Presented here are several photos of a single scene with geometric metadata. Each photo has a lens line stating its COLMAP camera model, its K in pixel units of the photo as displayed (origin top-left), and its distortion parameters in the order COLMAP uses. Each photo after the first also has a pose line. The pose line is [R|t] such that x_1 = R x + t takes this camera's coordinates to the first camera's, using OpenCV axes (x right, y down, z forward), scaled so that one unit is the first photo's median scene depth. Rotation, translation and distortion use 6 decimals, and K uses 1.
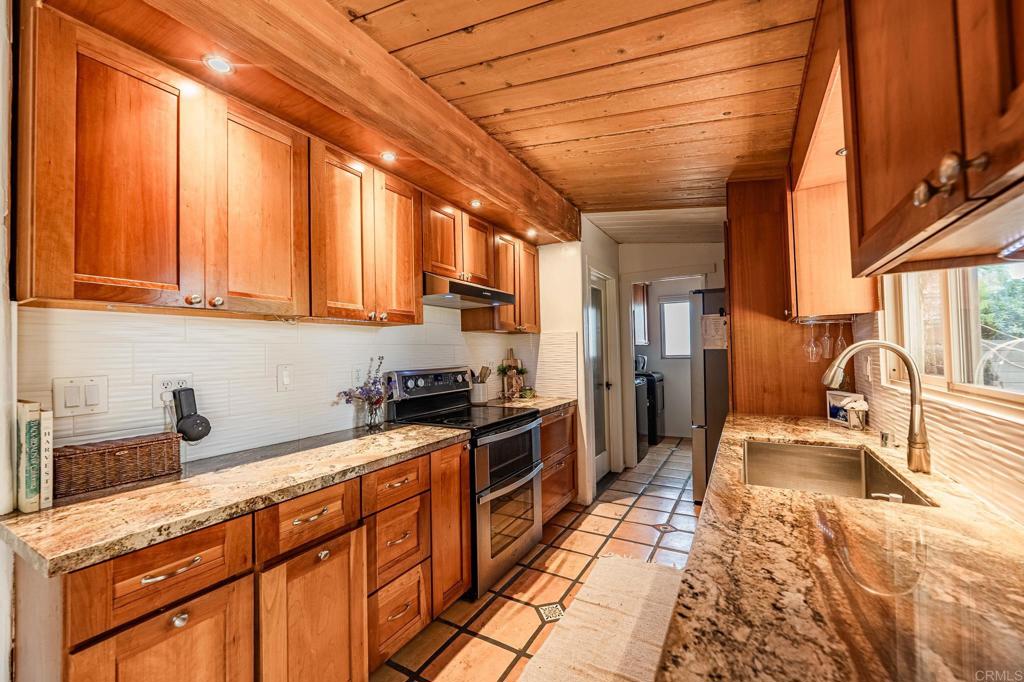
lens RADIAL K [[411.8, 0, 508.2], [0, 411.8, 341.9], [0, 0, 1]] dist [-0.007047, 0.000234]
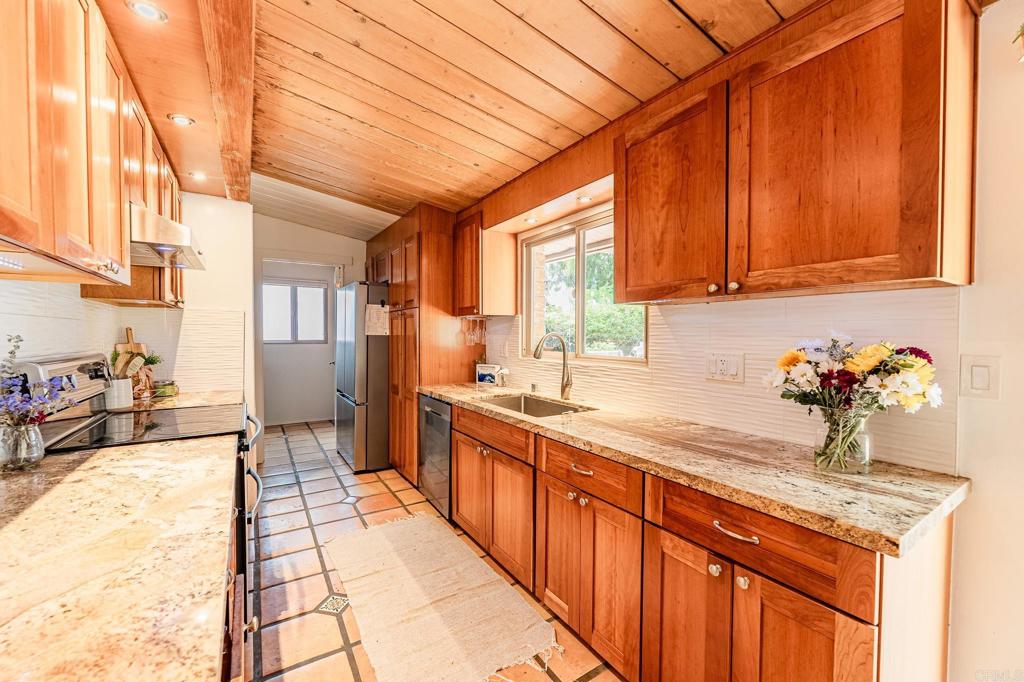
lens RADIAL K [[411.8, 0, 517.4], [0, 411.8, 342.8], [0, 0, 1]] dist [-0.007047, 0.000234]
pose [[0.447953, 0.004551, 0.894046, -0.664961], [-0.036175, 0.999260, 0.013038, 0.018774], [-0.893325, -0.038182, 0.447786, 0.244025]]
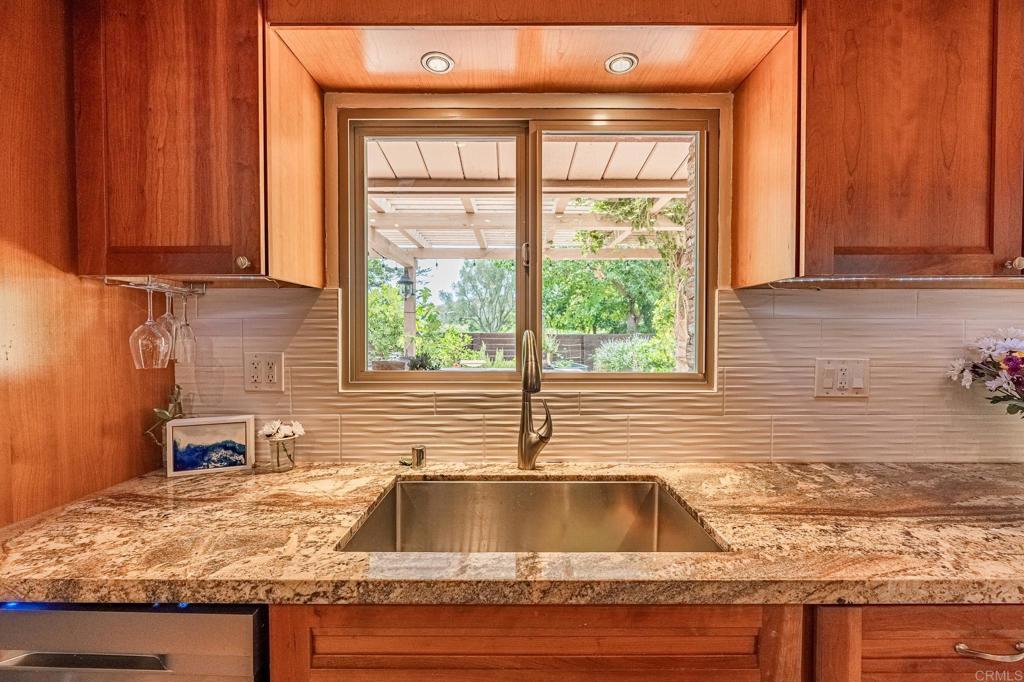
lens RADIAL K [[411.8, 0, 513.6], [0, 411.8, 343.0], [0, 0, 1]] dist [-0.007047, 0.000234]
pose [[-0.501233, 0.006157, 0.865291, 0.137373], [-0.011978, 0.999830, -0.014053, 0.026903], [-0.865230, -0.017409, -0.501074, 1.138907]]
